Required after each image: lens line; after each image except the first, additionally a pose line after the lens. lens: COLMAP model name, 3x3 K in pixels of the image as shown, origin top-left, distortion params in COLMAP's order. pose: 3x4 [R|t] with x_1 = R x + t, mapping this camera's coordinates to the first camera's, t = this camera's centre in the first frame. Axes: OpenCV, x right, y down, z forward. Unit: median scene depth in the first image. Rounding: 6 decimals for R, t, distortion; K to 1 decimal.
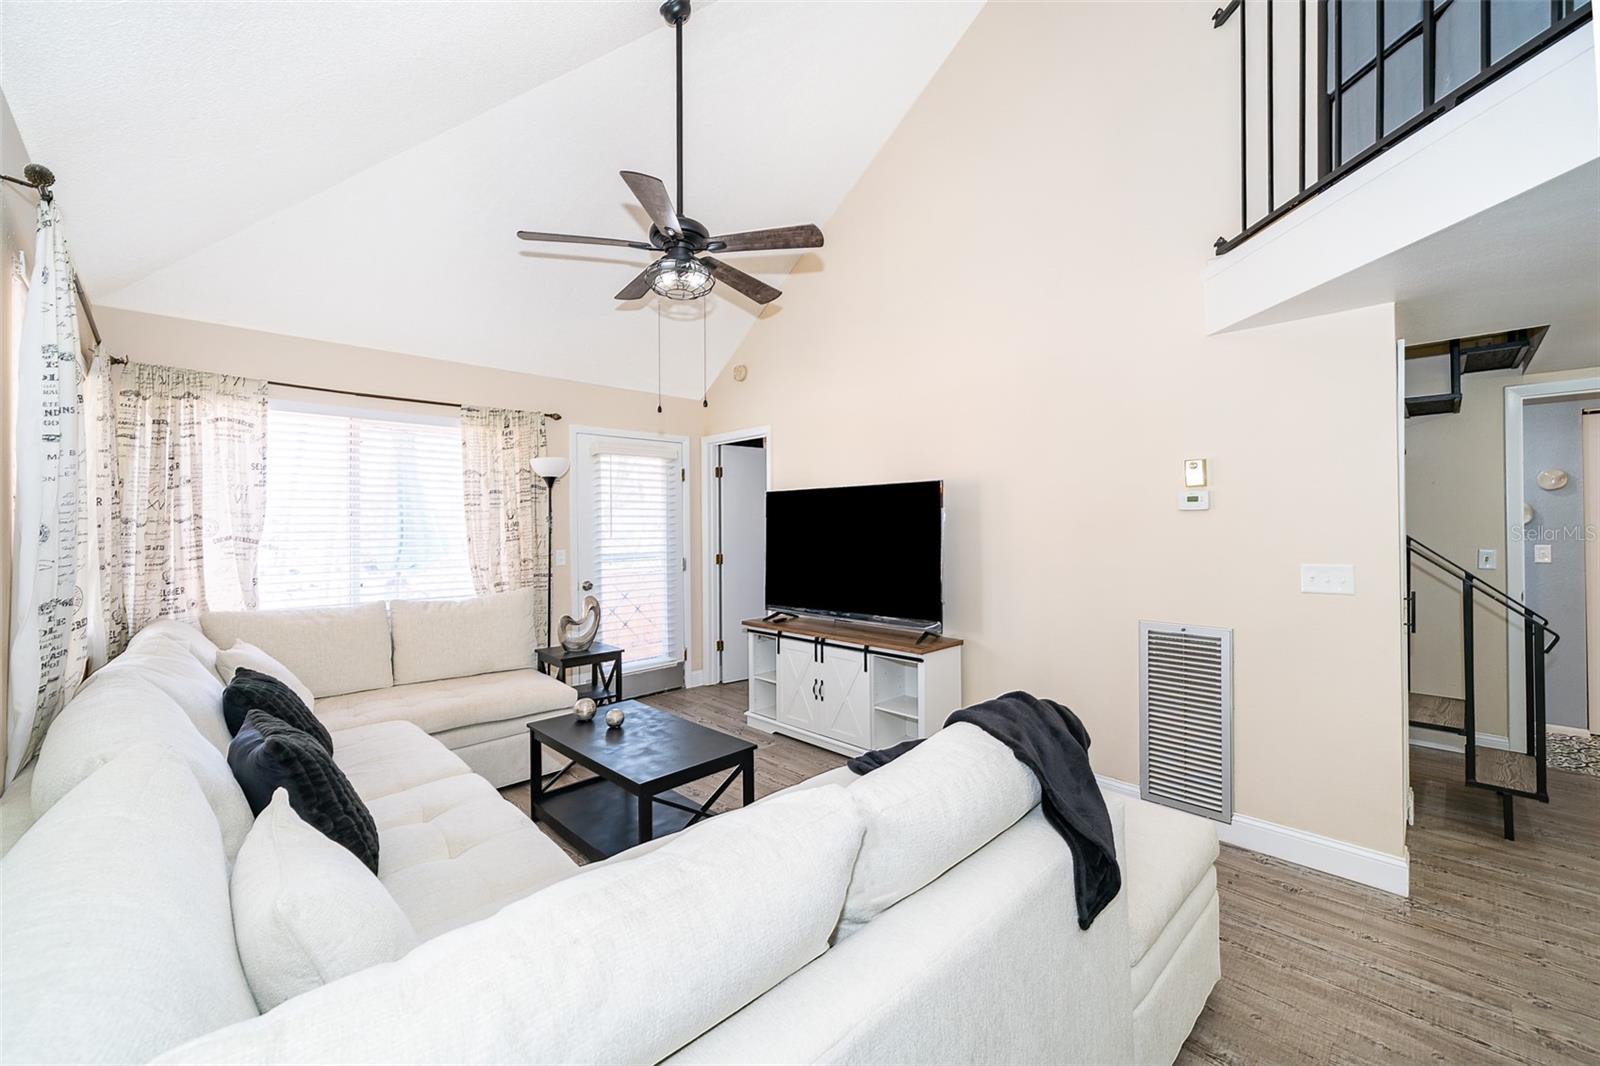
lens RADIAL K [[644.5, 0, 793.3], [0, 644.5, 520.4], [0, 0, 1]] dist [-0.000003, 0.000934]
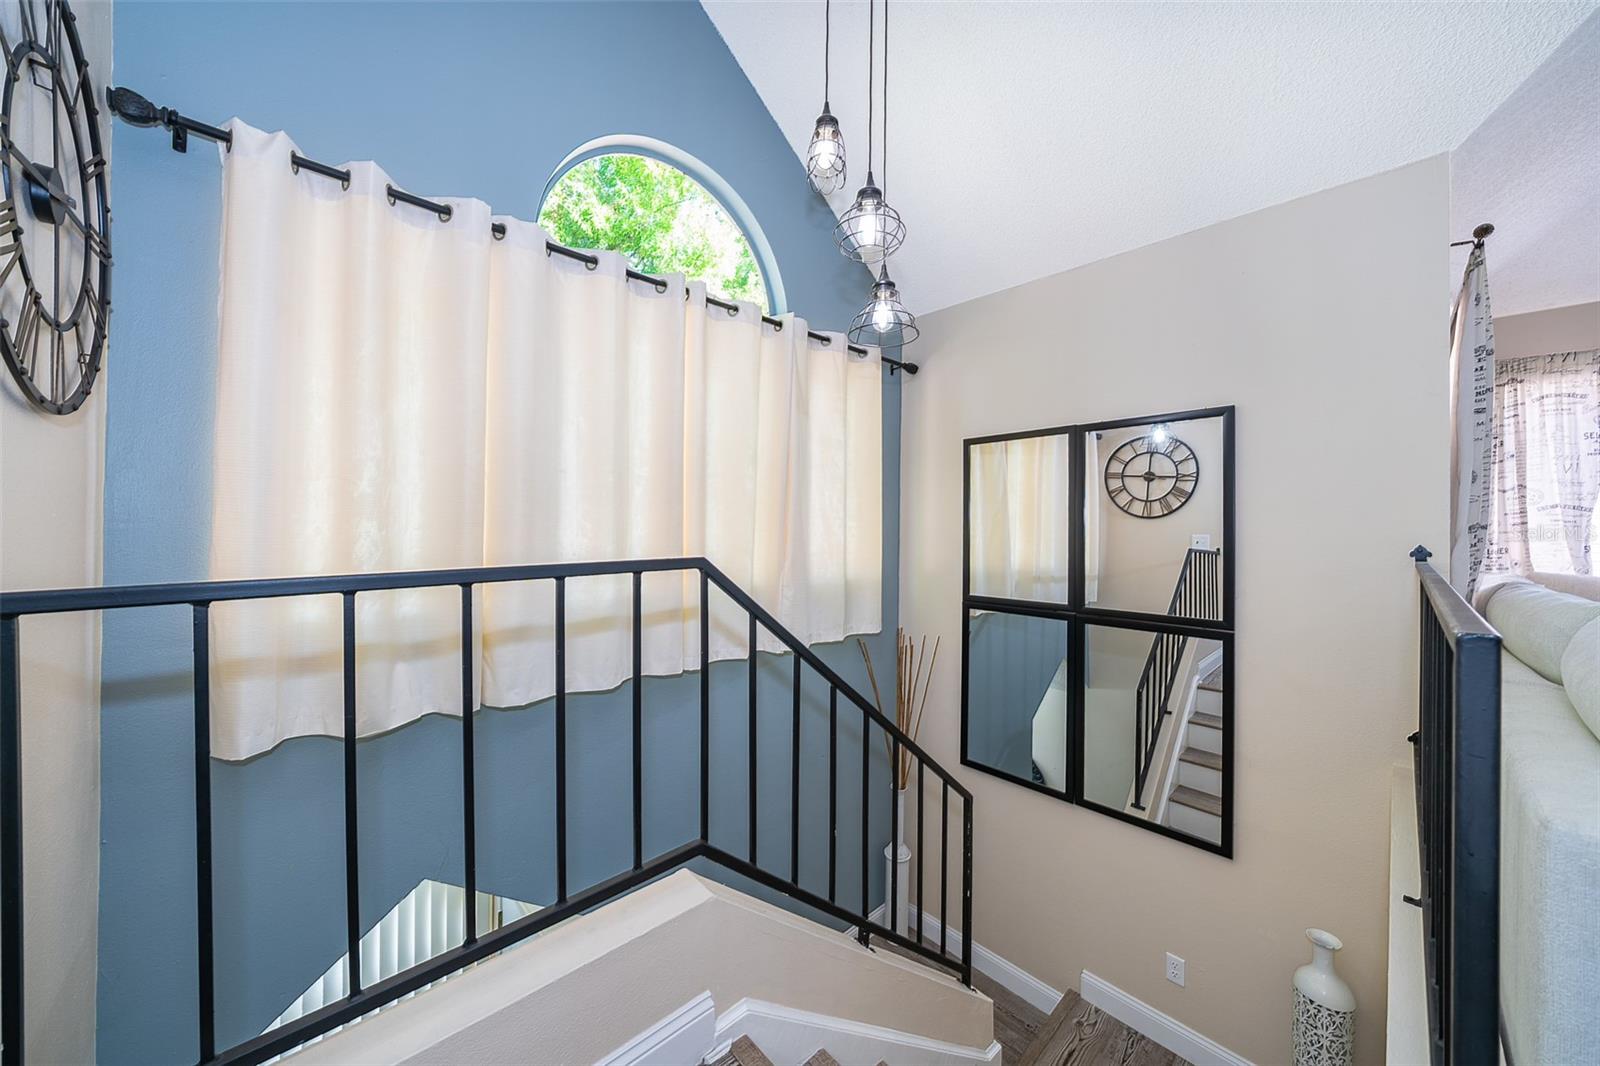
lens RADIAL K [[553.0, 0, 803.2], [0, 553.0, 525.8], [0, 0, 1]] dist [-0.004396, 0.000345]
pose [[-0.009435, 0.004118, -0.999947, 0.046351], [-0.004927, 0.999979, 0.004164, 0.062675], [0.999943, 0.004966, -0.009415, -0.238214]]
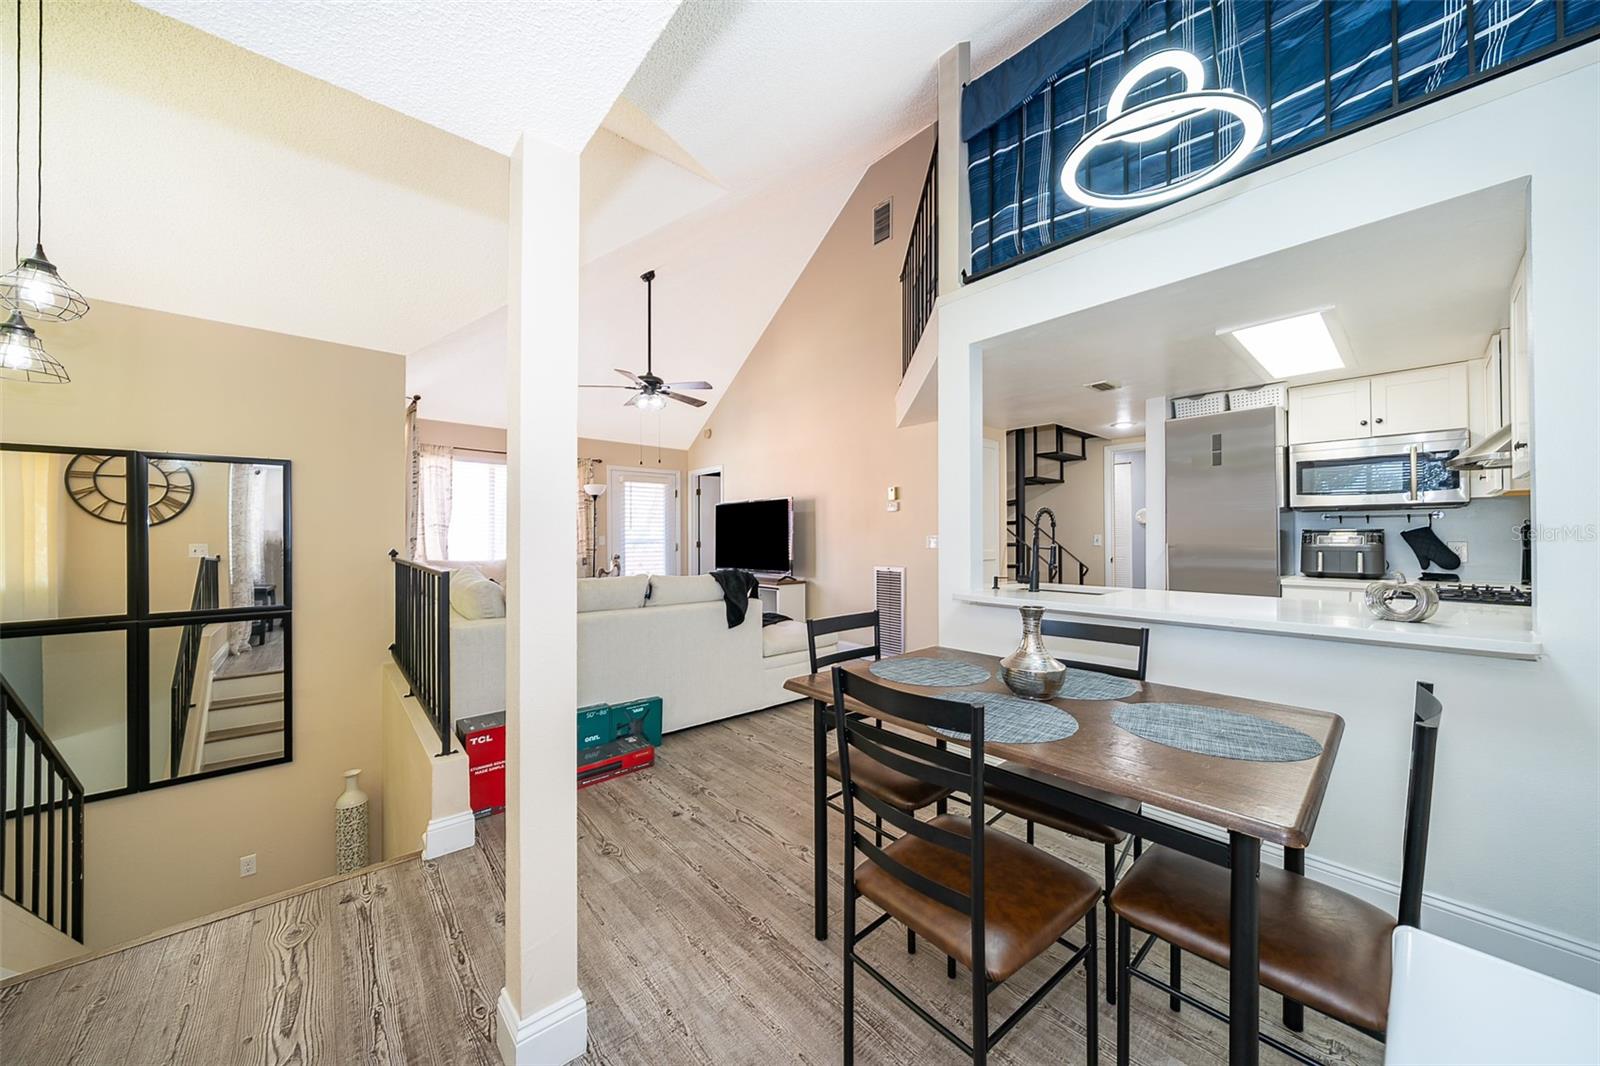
lens RADIAL K [[553.0, 0, 798.0], [0, 553.0, 532.9], [0, 0, 1]] dist [-0.004396, 0.000345]
pose [[0.998990, 0.005165, -0.044643, 0.345848], [-0.005058, 0.999984, 0.002499, 0.042904], [0.044655, -0.002271, 0.999000, -0.692489]]
